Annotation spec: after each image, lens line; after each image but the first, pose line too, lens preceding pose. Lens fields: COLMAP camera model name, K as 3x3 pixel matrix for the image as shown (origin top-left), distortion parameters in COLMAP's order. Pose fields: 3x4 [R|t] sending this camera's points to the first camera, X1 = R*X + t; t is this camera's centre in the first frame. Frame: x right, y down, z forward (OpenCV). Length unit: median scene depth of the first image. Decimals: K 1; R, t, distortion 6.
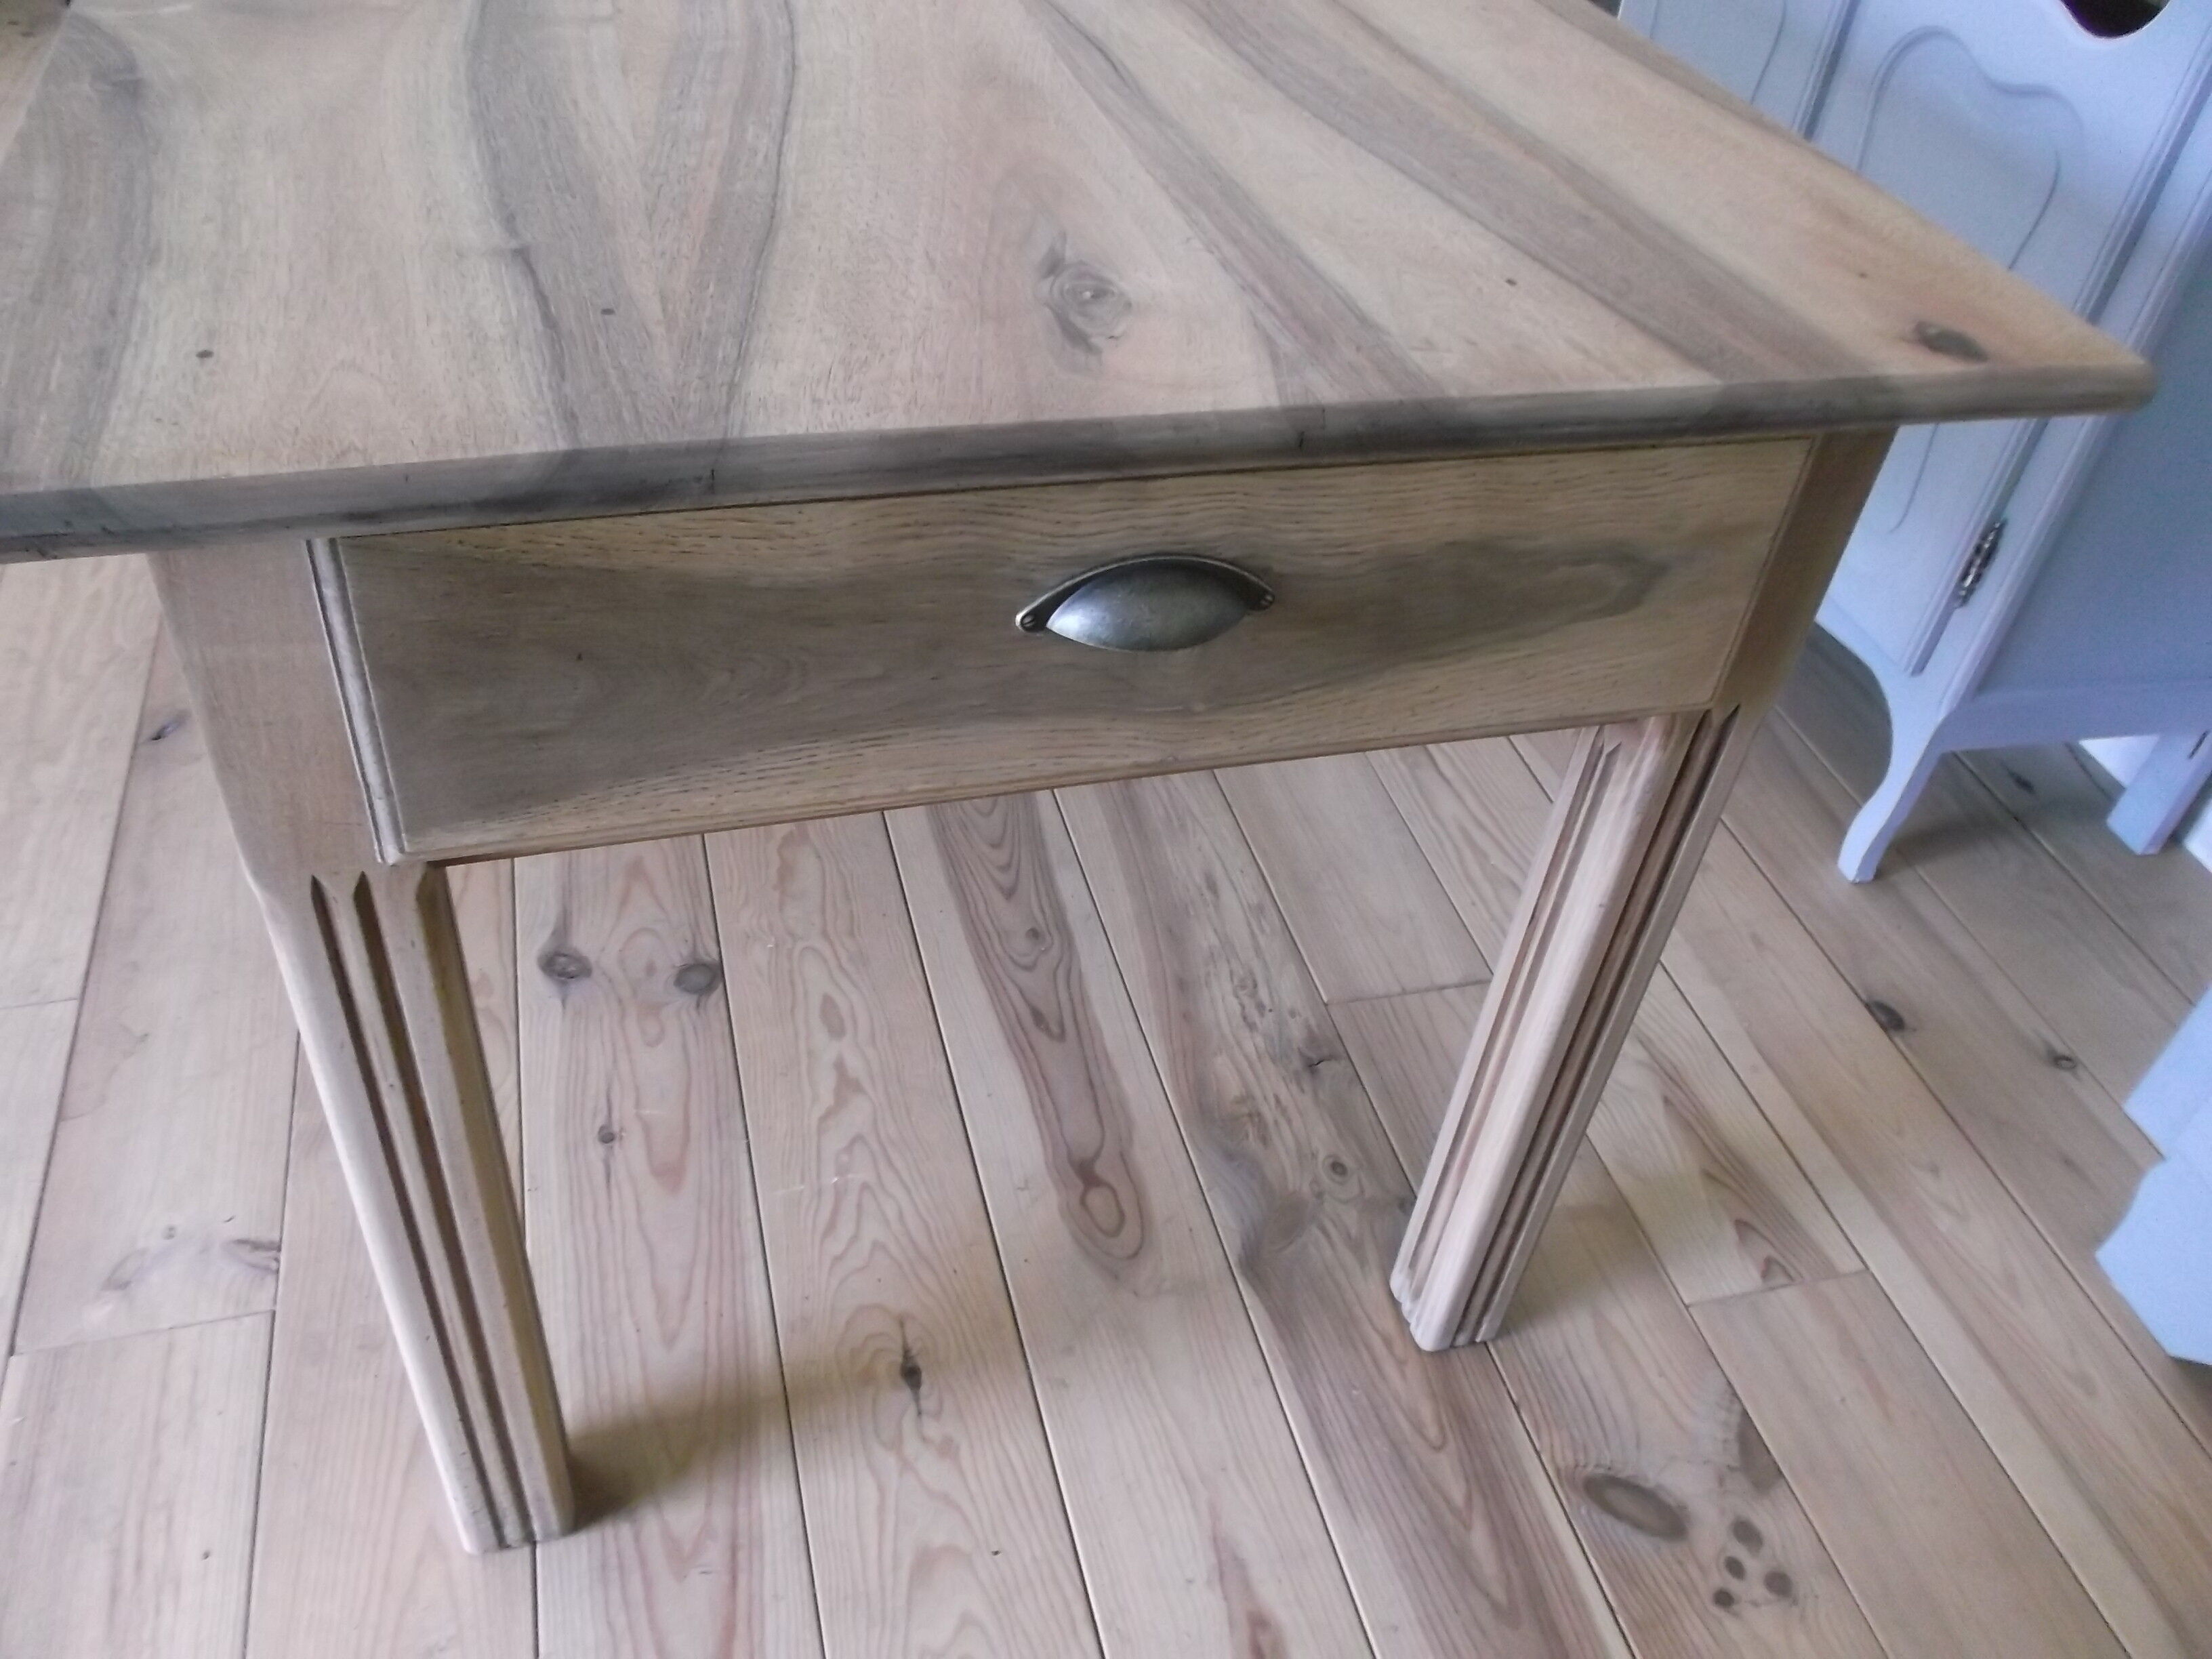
lens RADIAL K [[1721.6, 0, 1118.2], [0, 1721.6, 786.2], [0, 0, 1]] dist [-0.007973, -0.002749]
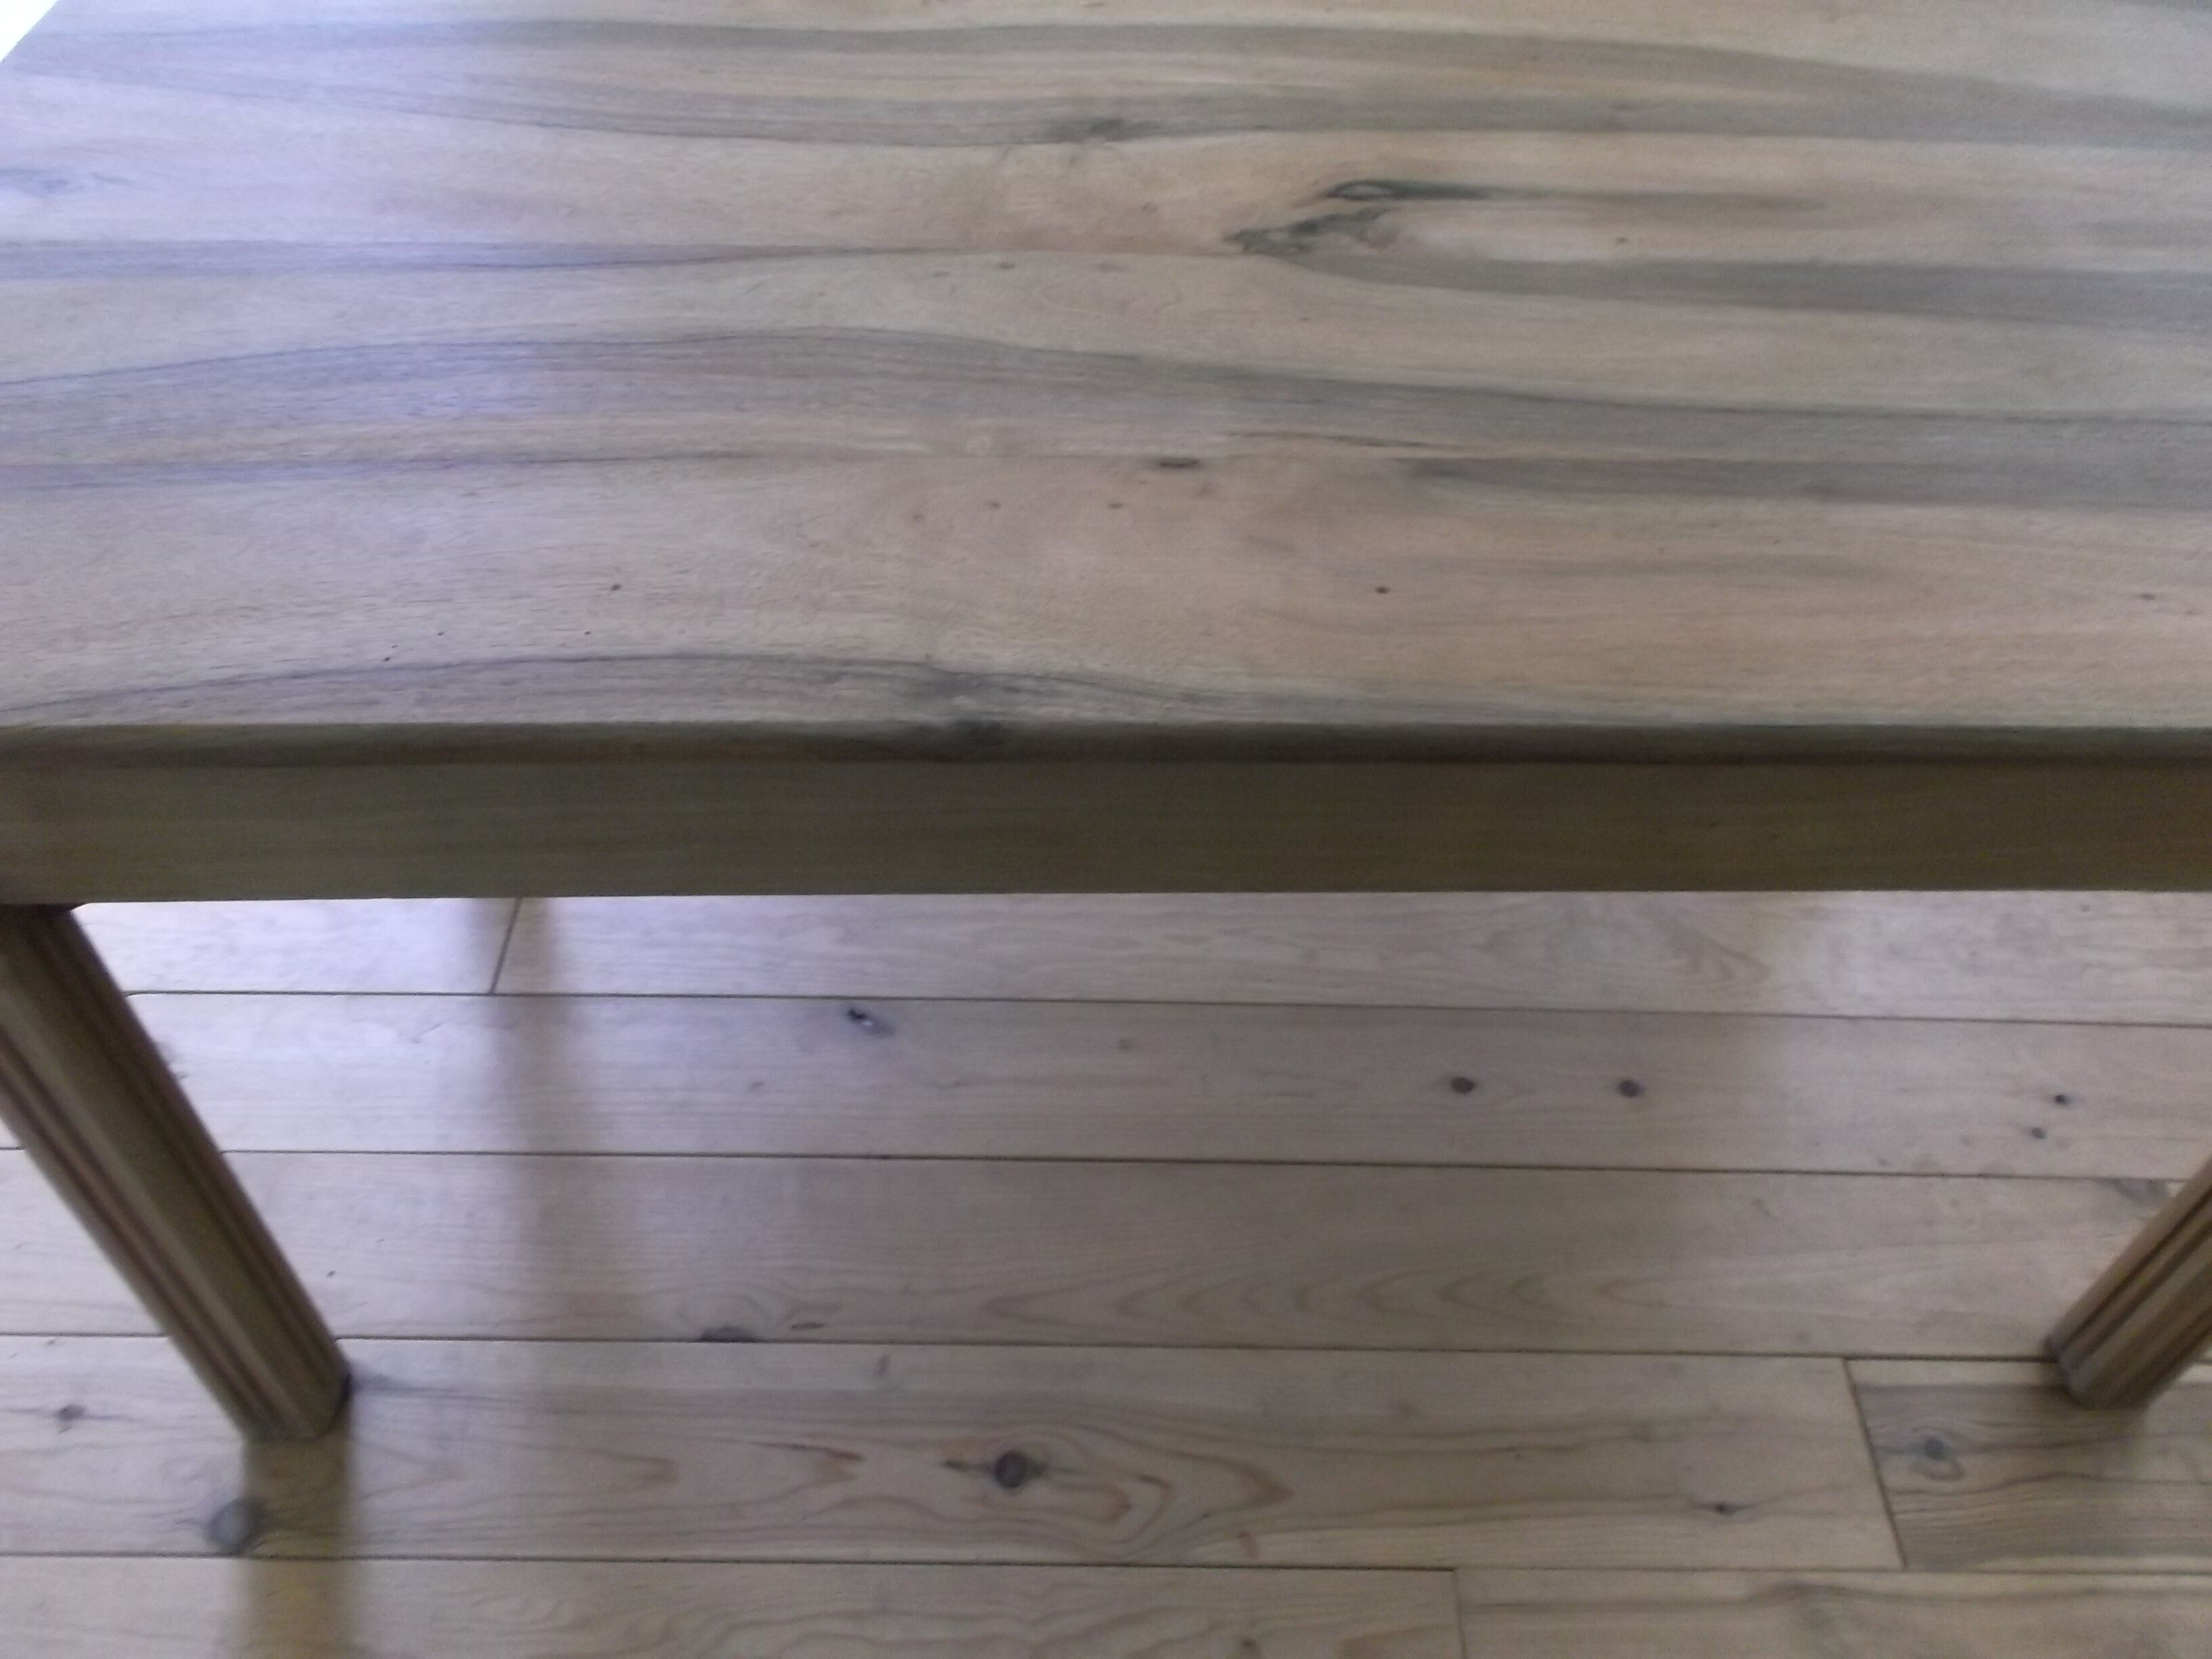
lens RADIAL K [[1721.6, 0, 1112.0], [0, 1721.6, 809.1], [0, 0, 1]] dist [-0.007973, -0.002749]
pose [[-0.266778, 0.648808, -0.712656, 0.019602], [-0.662483, 0.413600, 0.624541, -0.945448], [0.699961, 0.638736, 0.319484, 0.876442]]
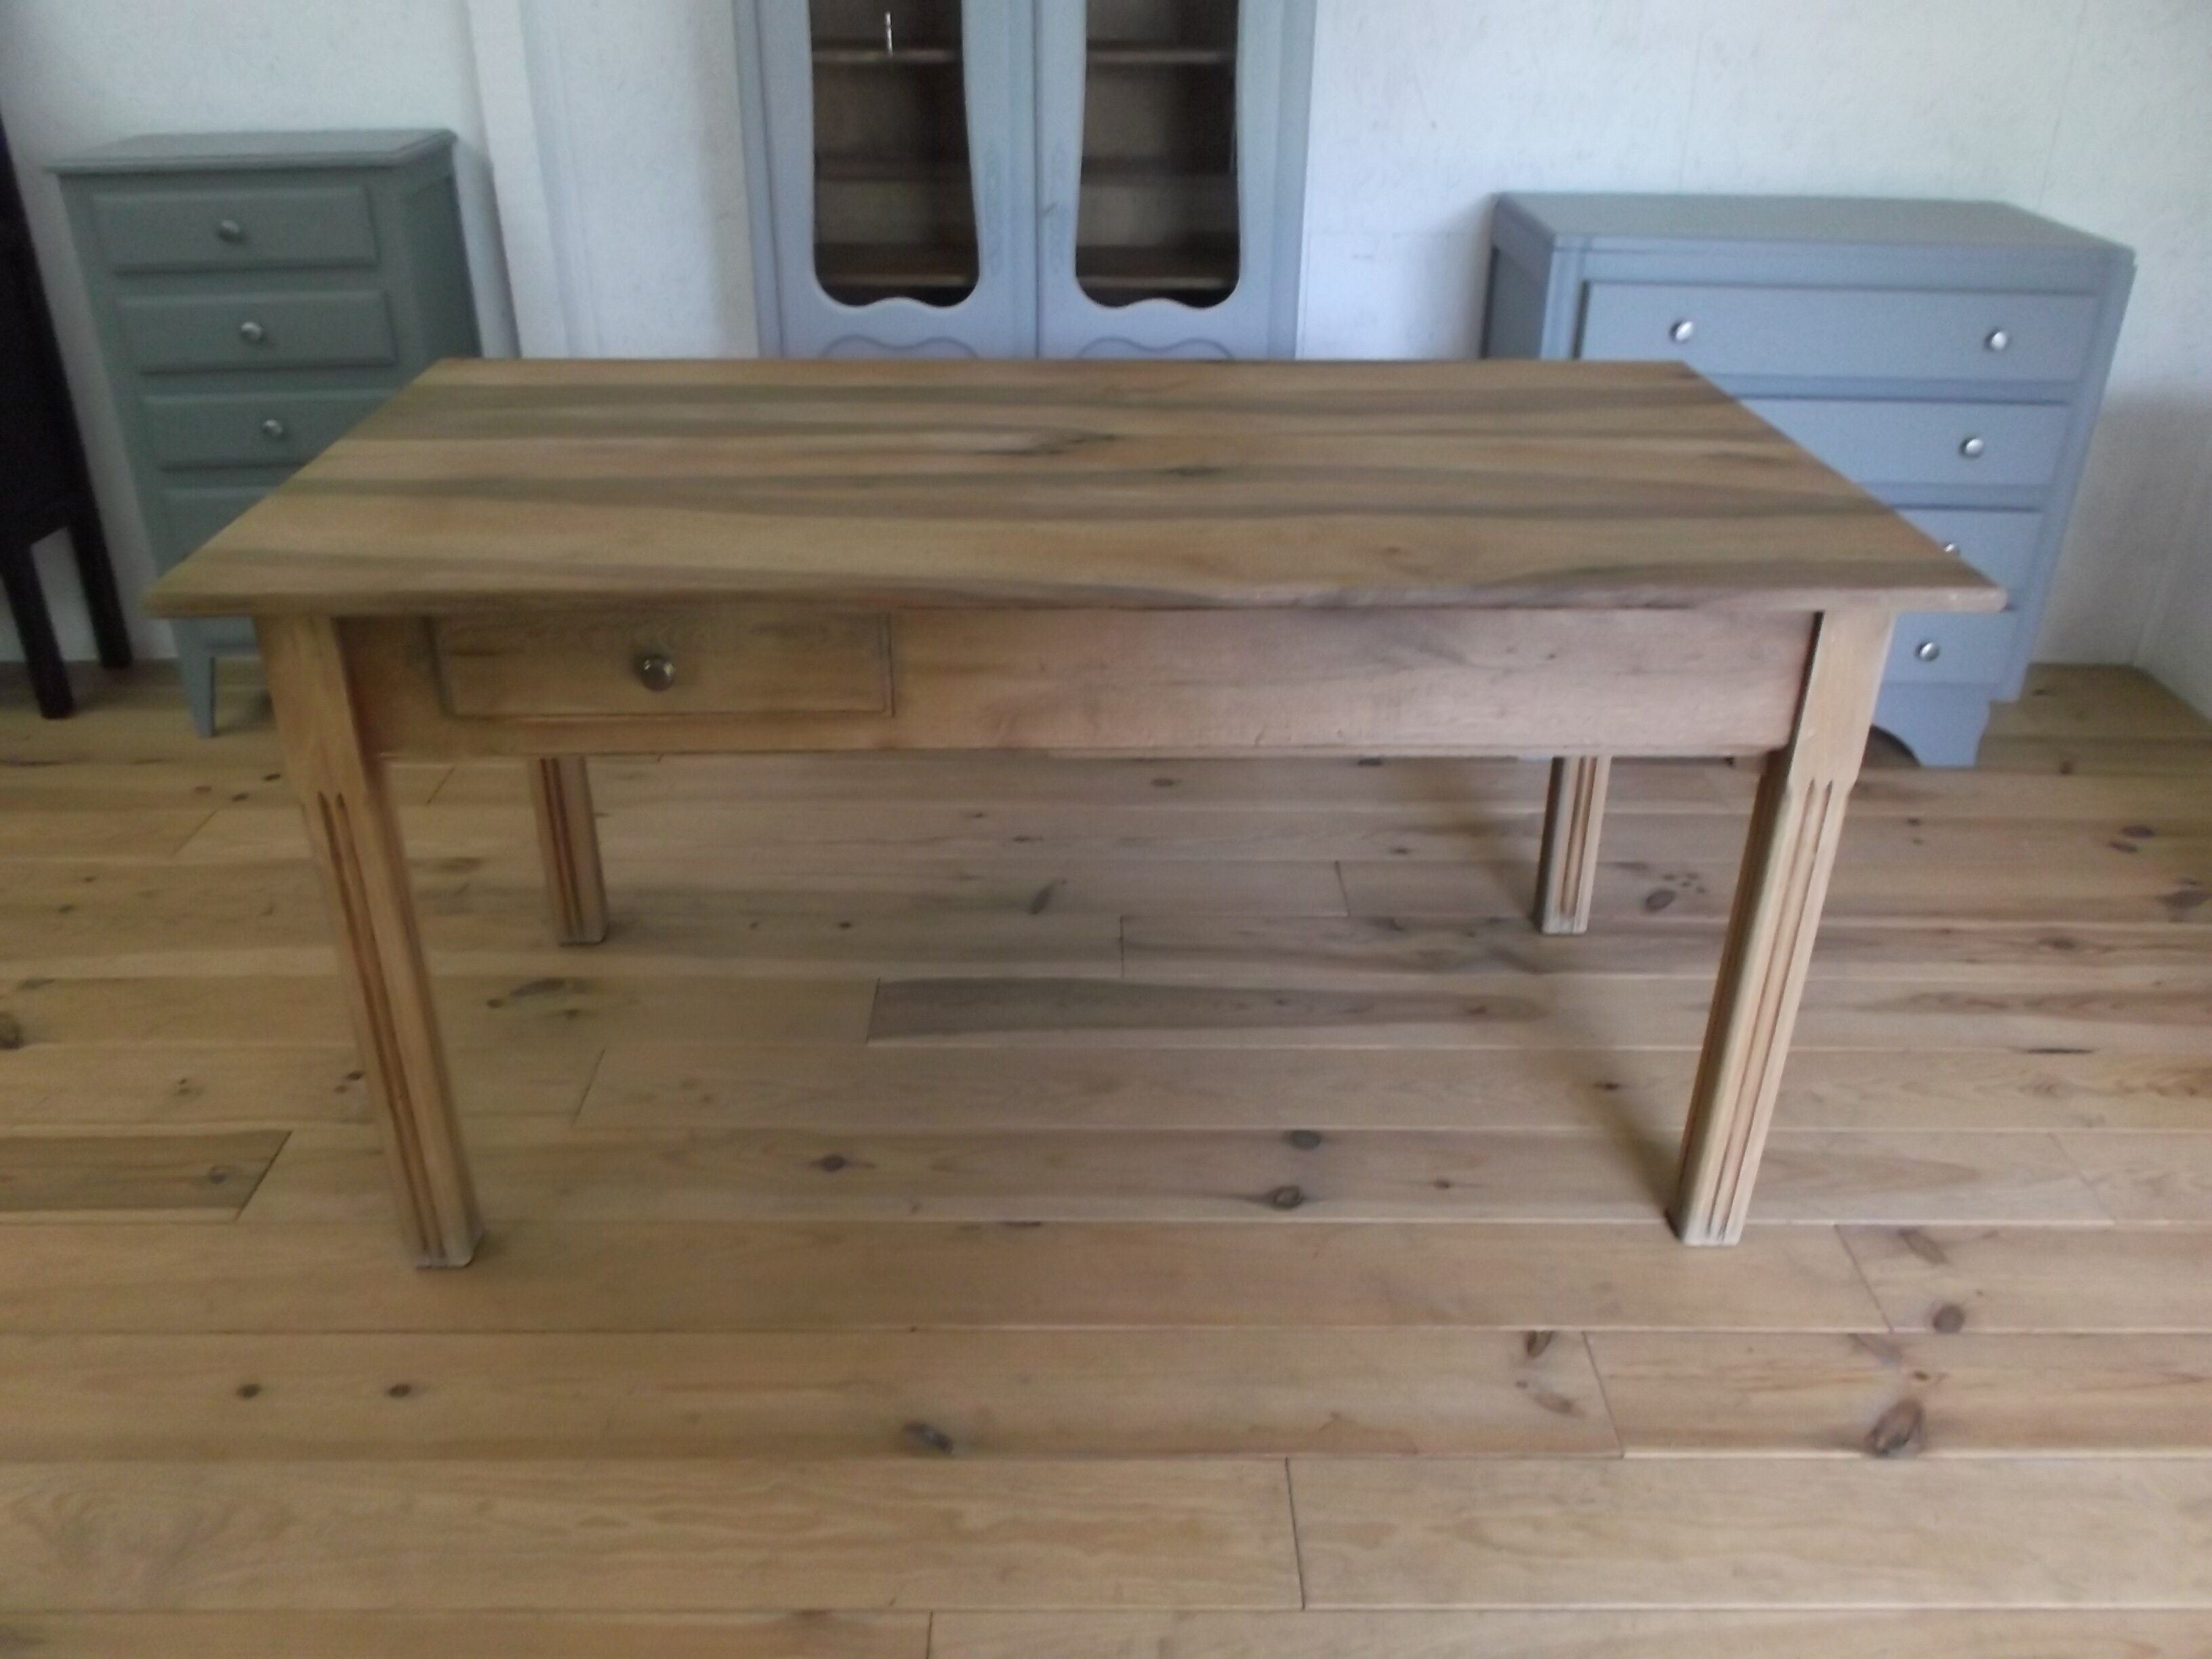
lens RADIAL K [[1721.6, 0, 1110.6], [0, 1721.6, 770.0], [0, 0, 1]] dist [-0.007973, -0.002749]
pose [[0.261754, -0.517651, 0.814569, -1.415372], [0.637377, 0.726481, 0.256857, -0.638240], [-0.724731, 0.451954, 0.520098, 0.251877]]
